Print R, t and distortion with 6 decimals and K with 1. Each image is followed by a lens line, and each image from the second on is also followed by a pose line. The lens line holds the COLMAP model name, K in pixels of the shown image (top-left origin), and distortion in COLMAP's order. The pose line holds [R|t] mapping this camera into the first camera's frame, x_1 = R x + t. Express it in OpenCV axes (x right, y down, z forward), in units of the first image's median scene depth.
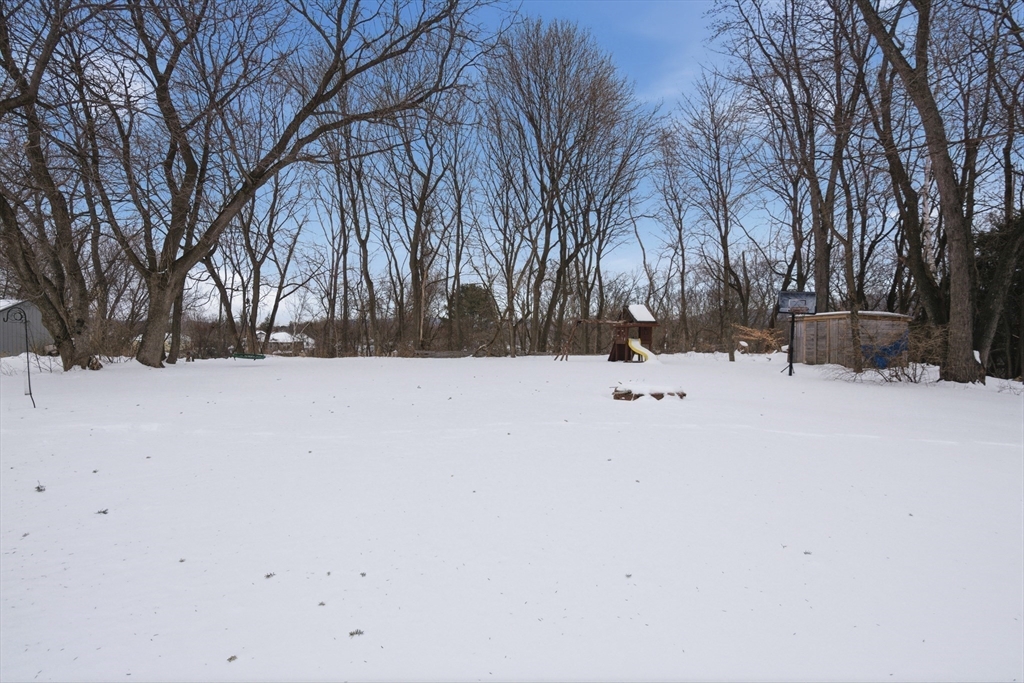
lens RADIAL K [[516.7, 0, 509.9], [0, 516.7, 339.4], [0, 0, 1]] dist [-0.020019, -0.001971]
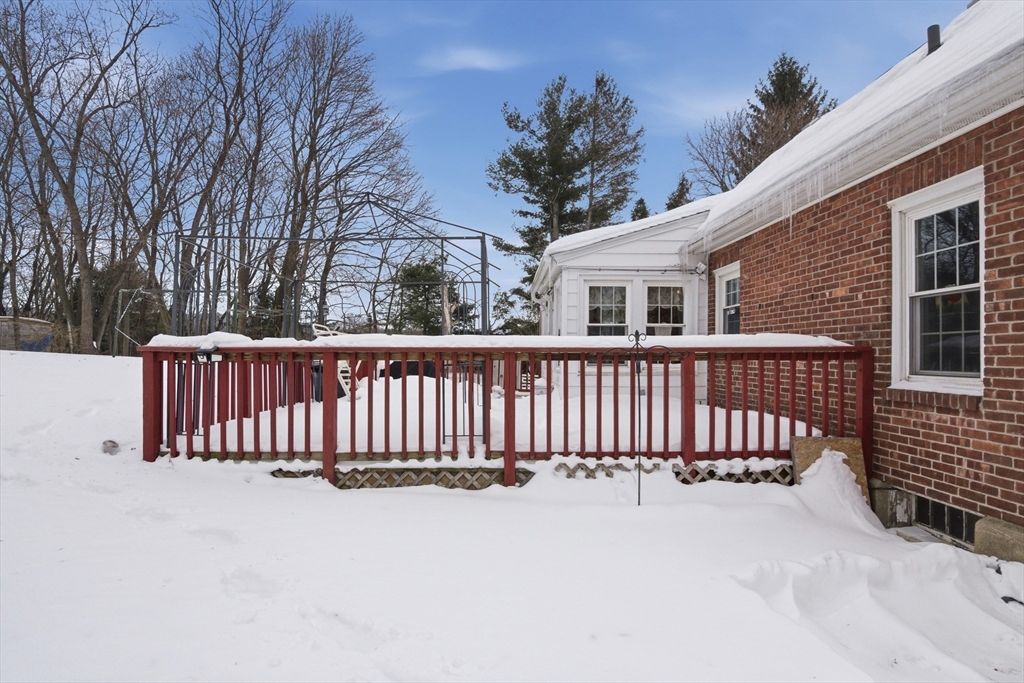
lens RADIAL K [[516.7, 0, 512.7], [0, 516.7, 348.4], [0, 0, 1]] dist [-0.020019, -0.001971]
pose [[0.127739, 0.008370, 0.991773, -0.439943], [-0.013098, 0.999891, -0.006751, 0.023032], [-0.991721, -0.012127, 0.127835, -0.455394]]
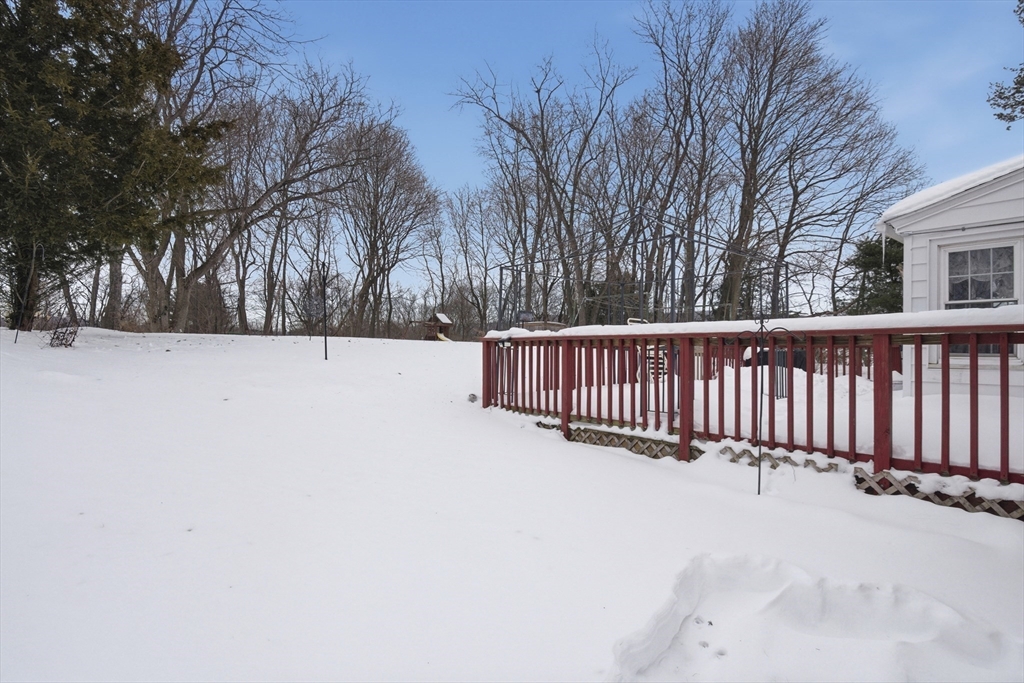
lens RADIAL K [[516.7, 0, 515.3], [0, 516.7, 335.5], [0, 0, 1]] dist [-0.020019, -0.001971]
pose [[0.854677, 0.008967, 0.519083, -0.414297], [-0.003821, 0.999932, -0.010983, 0.024972], [-0.519147, 0.007403, 0.854653, -0.583758]]
